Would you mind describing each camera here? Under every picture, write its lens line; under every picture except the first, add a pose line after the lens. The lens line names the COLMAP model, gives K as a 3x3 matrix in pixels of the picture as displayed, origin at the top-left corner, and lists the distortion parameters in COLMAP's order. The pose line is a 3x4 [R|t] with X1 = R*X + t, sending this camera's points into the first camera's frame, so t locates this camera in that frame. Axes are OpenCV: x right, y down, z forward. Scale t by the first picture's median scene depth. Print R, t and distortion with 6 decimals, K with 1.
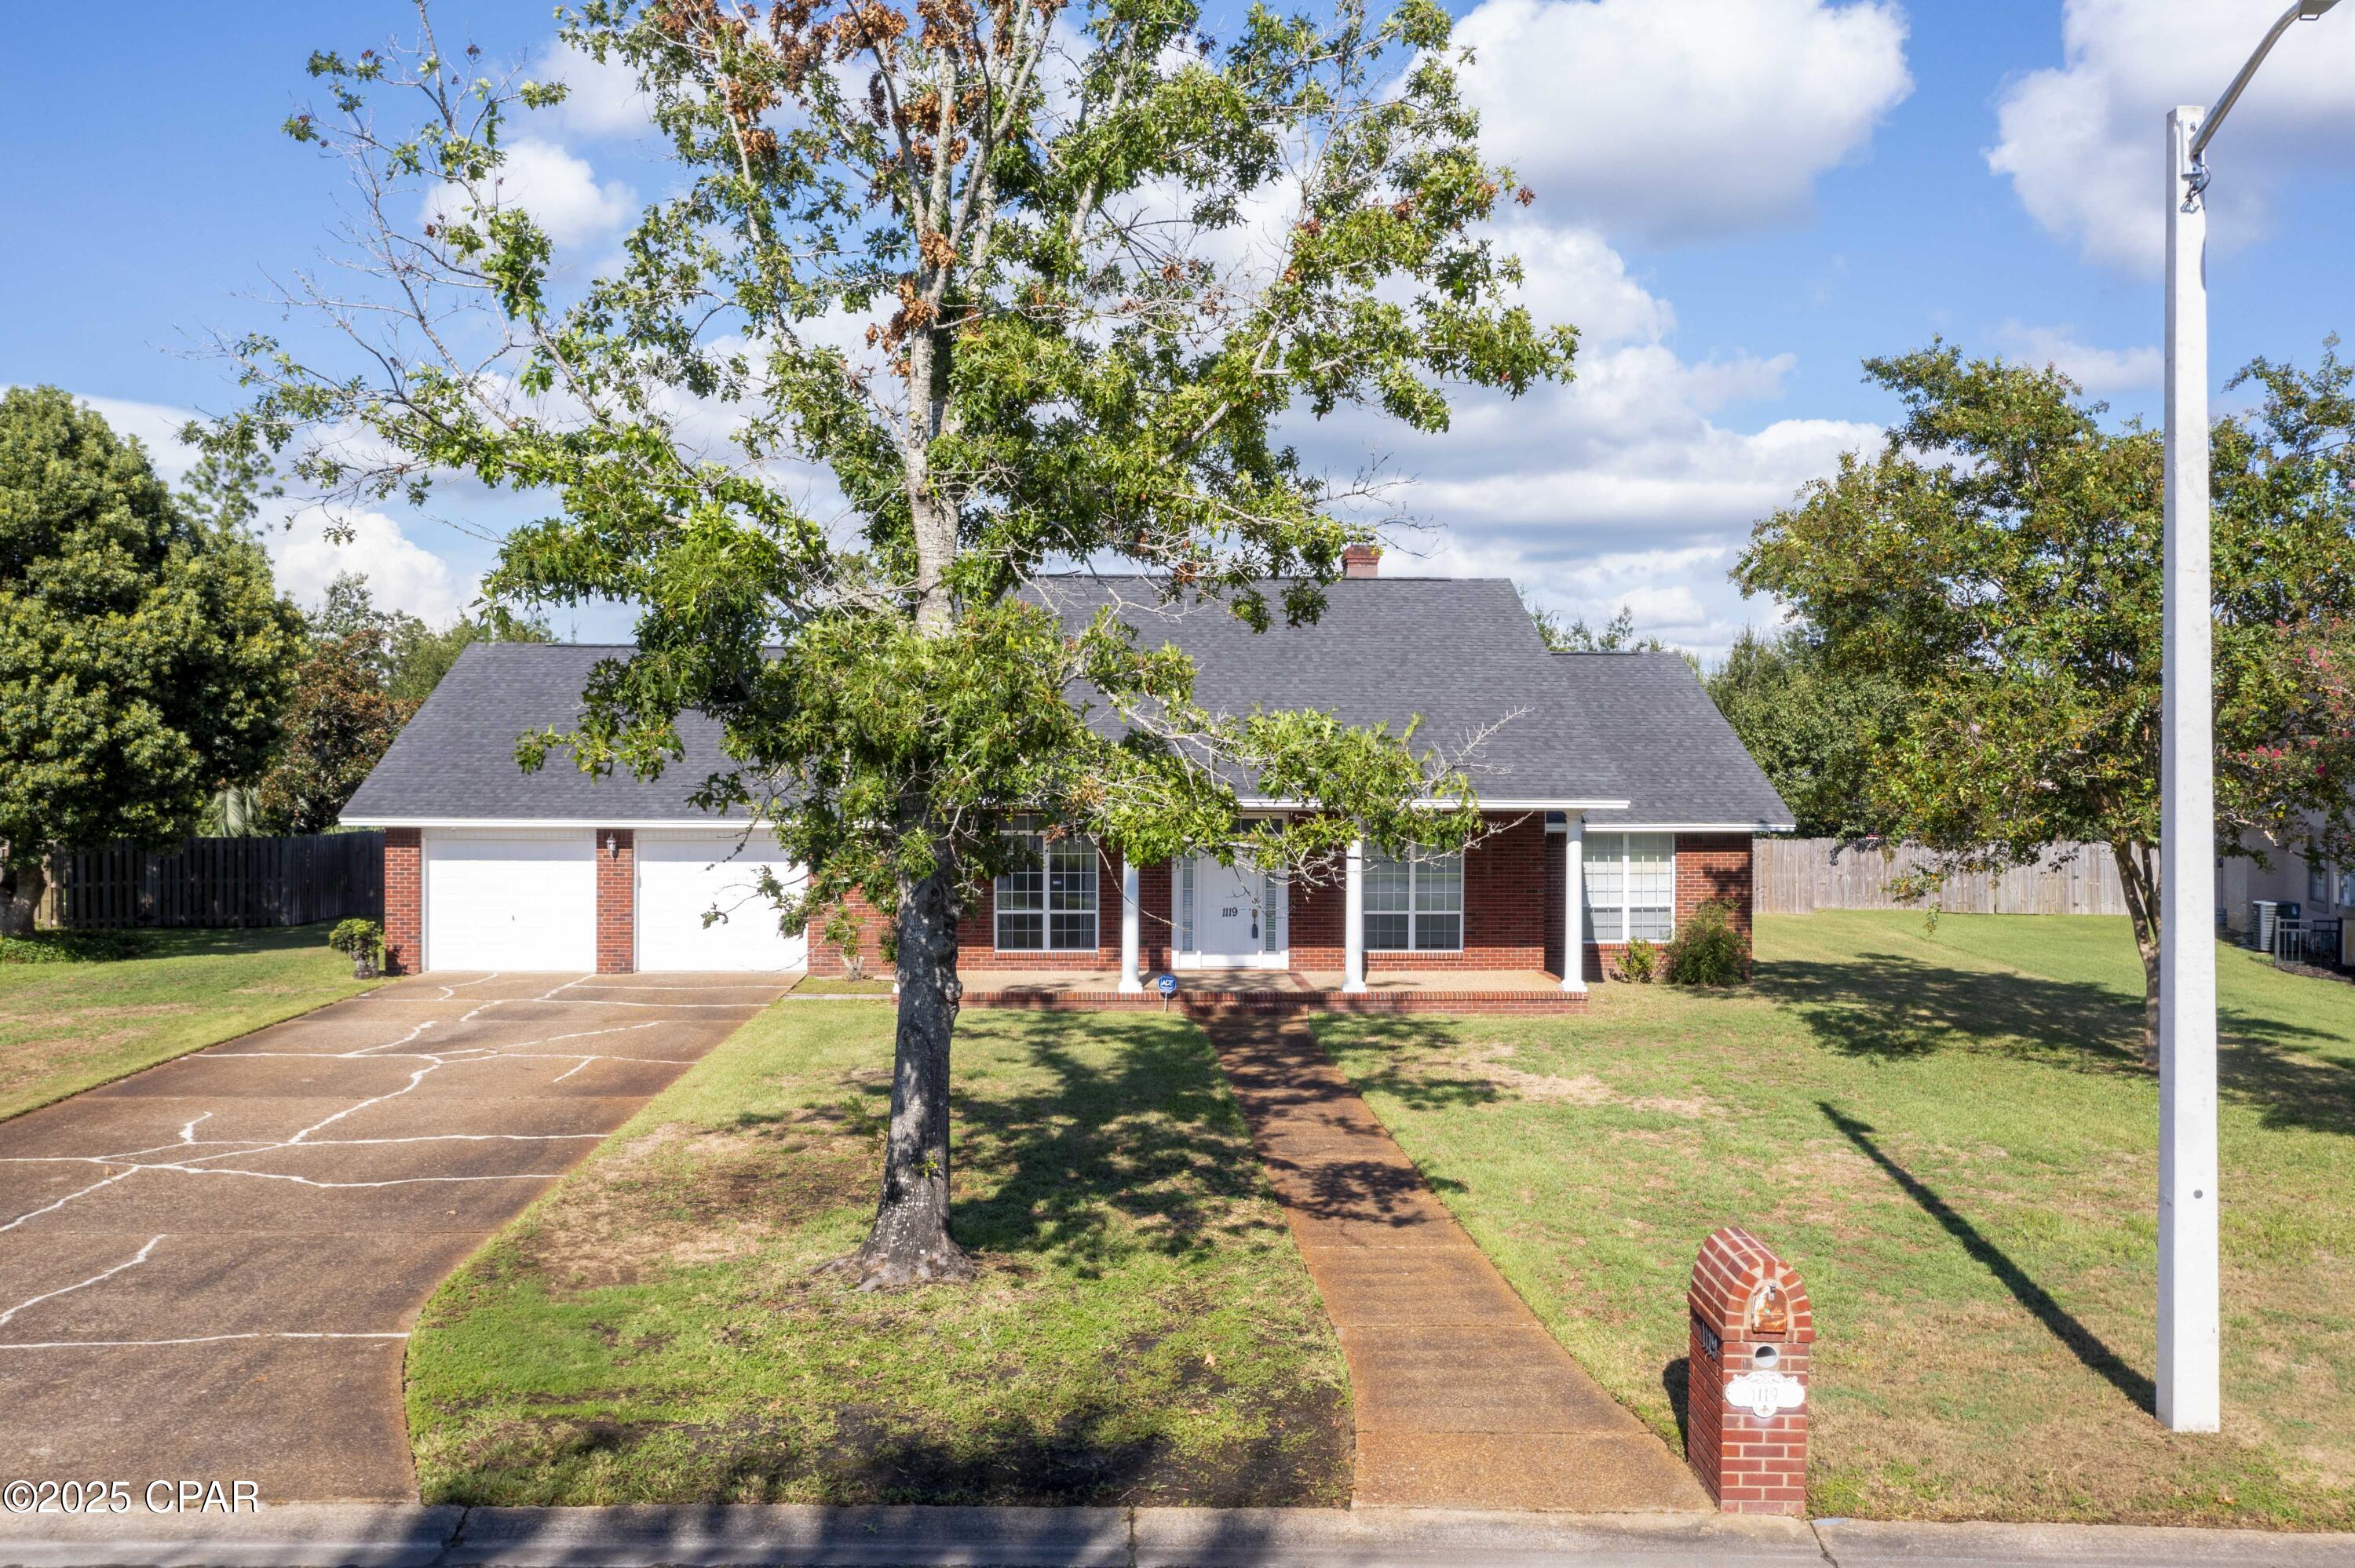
lens RADIAL K [[1931.8, 0, 1177.5], [0, 1931.8, 784.0], [0, 0, 1]] dist [0.001945, 0.003804]
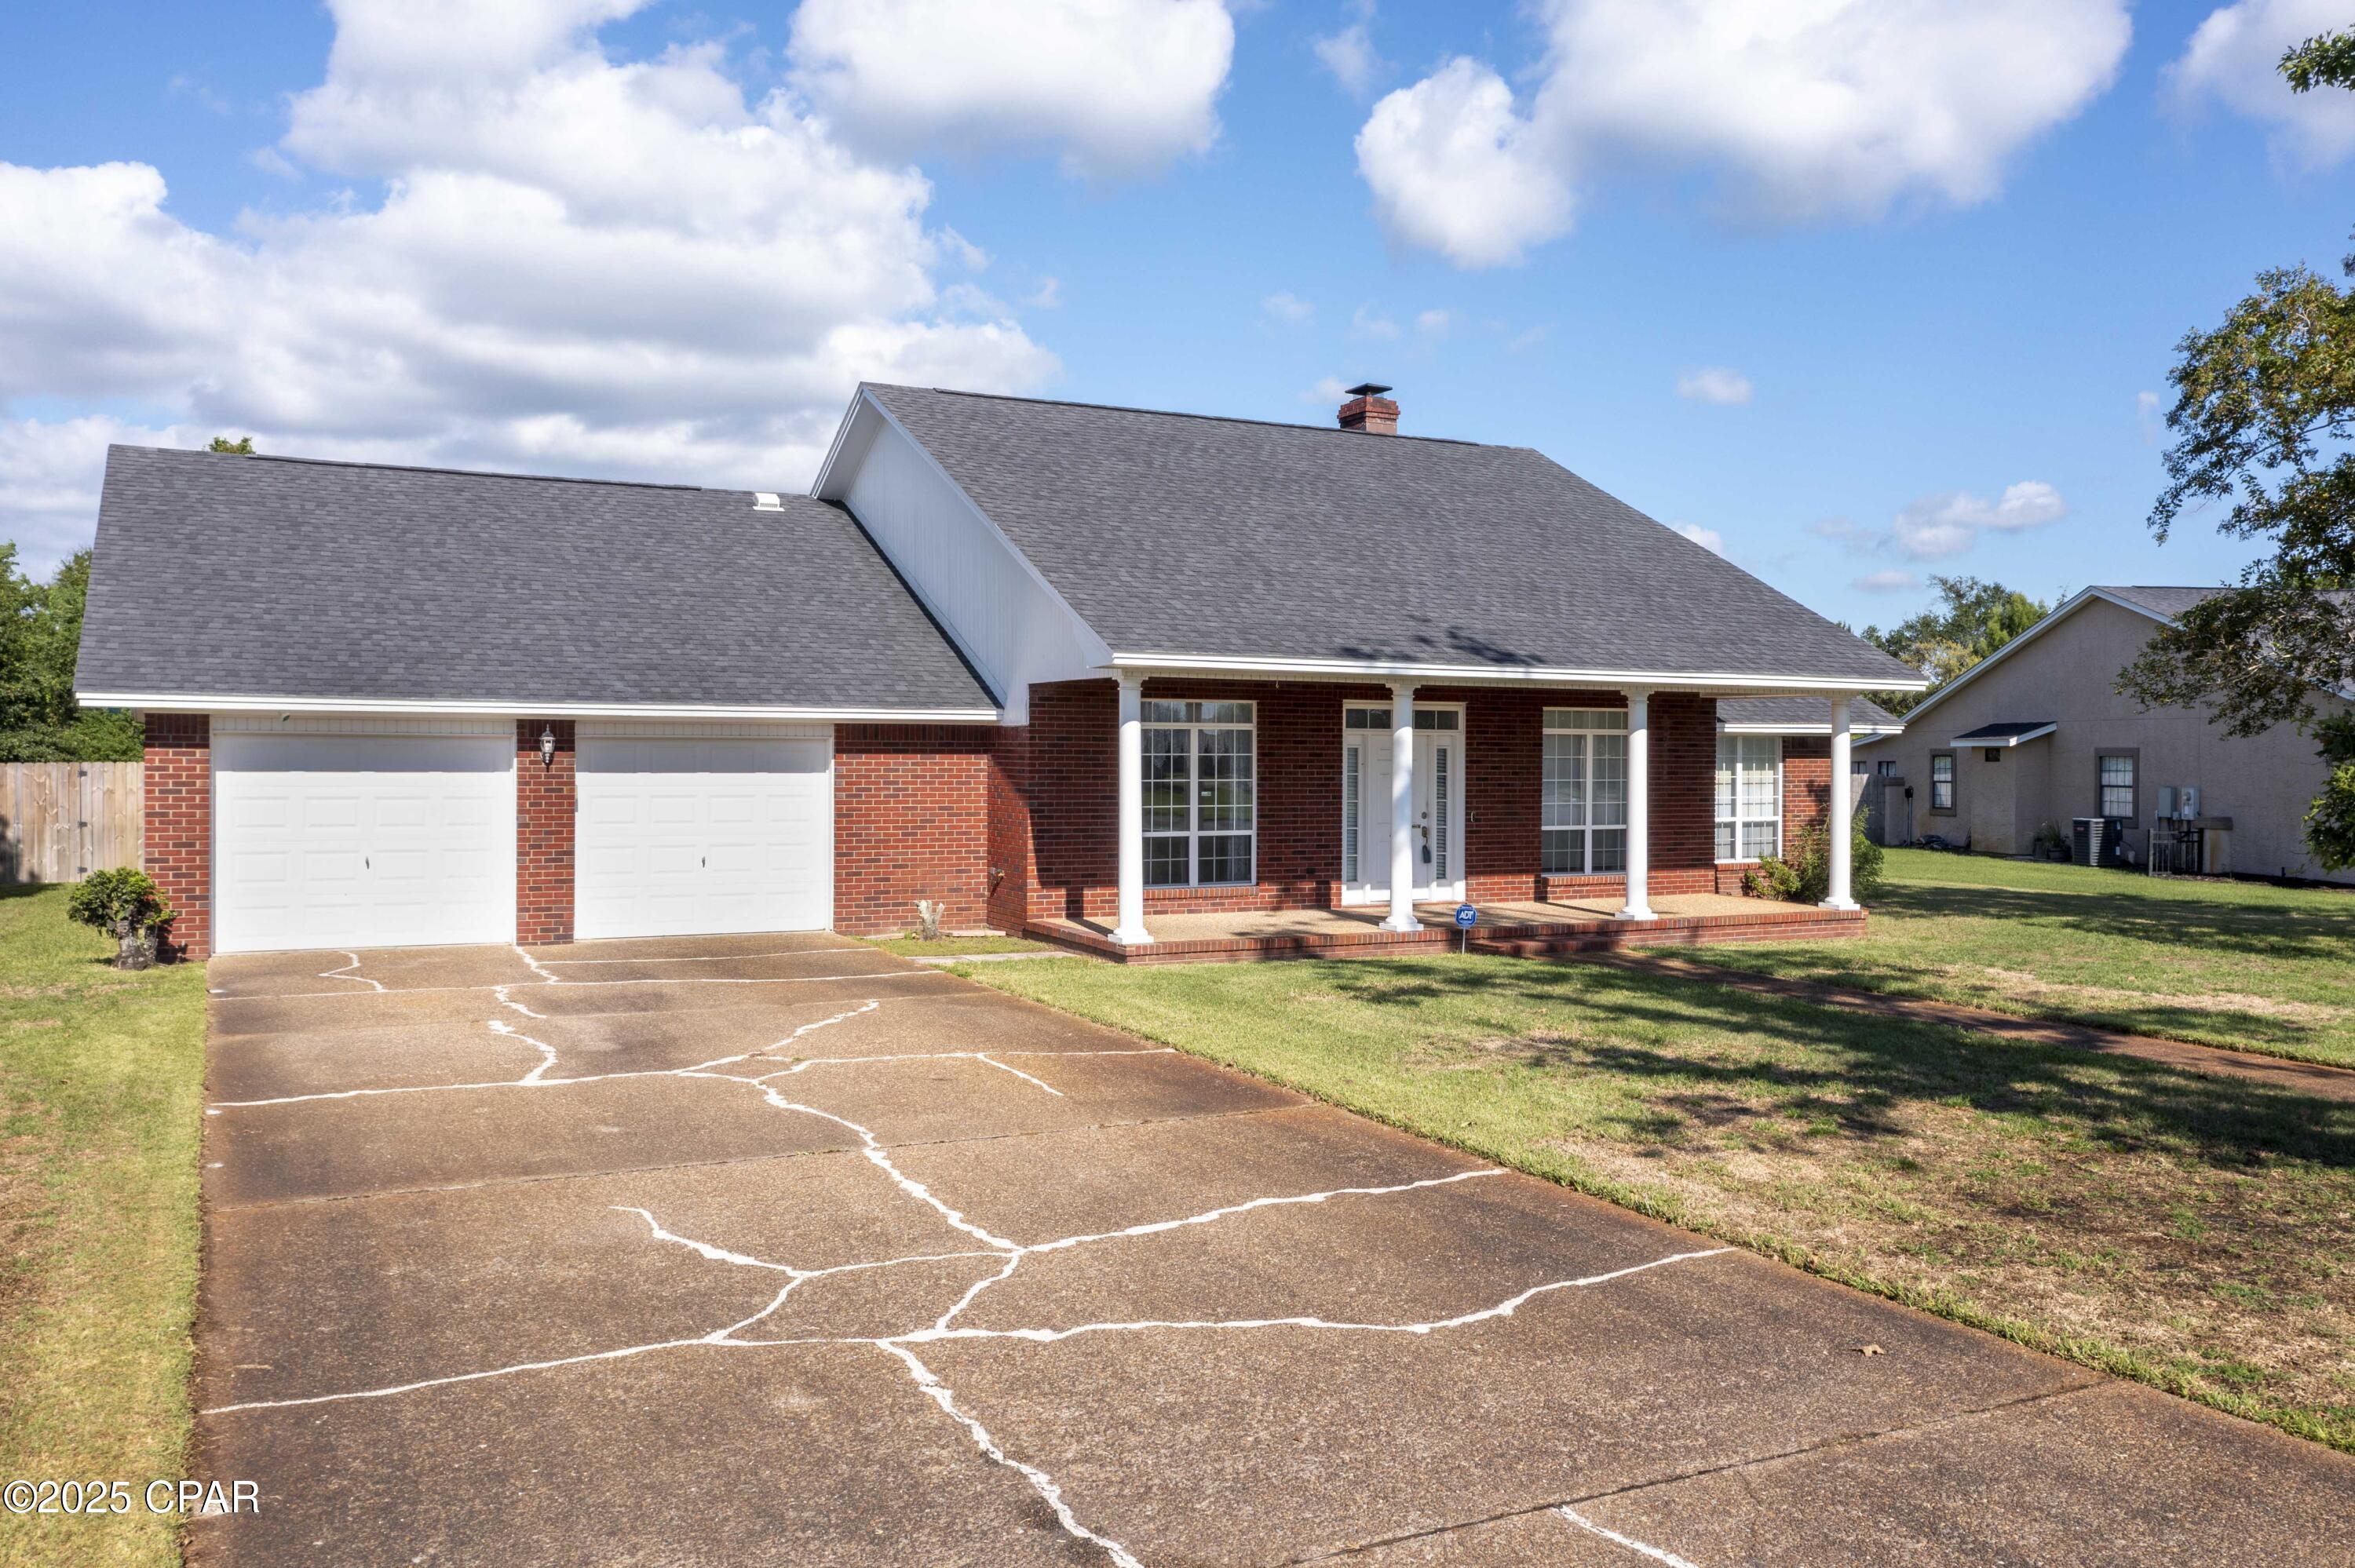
lens RADIAL K [[1931.8, 0, 1177.5], [0, 1931.8, 784.0], [0, 0, 1]] dist [0.001945, 0.003804]
pose [[0.904555, -0.006021, 0.426315, -0.376994], [0.005861, 0.999981, 0.001687, 0.044784], [-0.426317, 0.000973, 0.904573, 0.327890]]
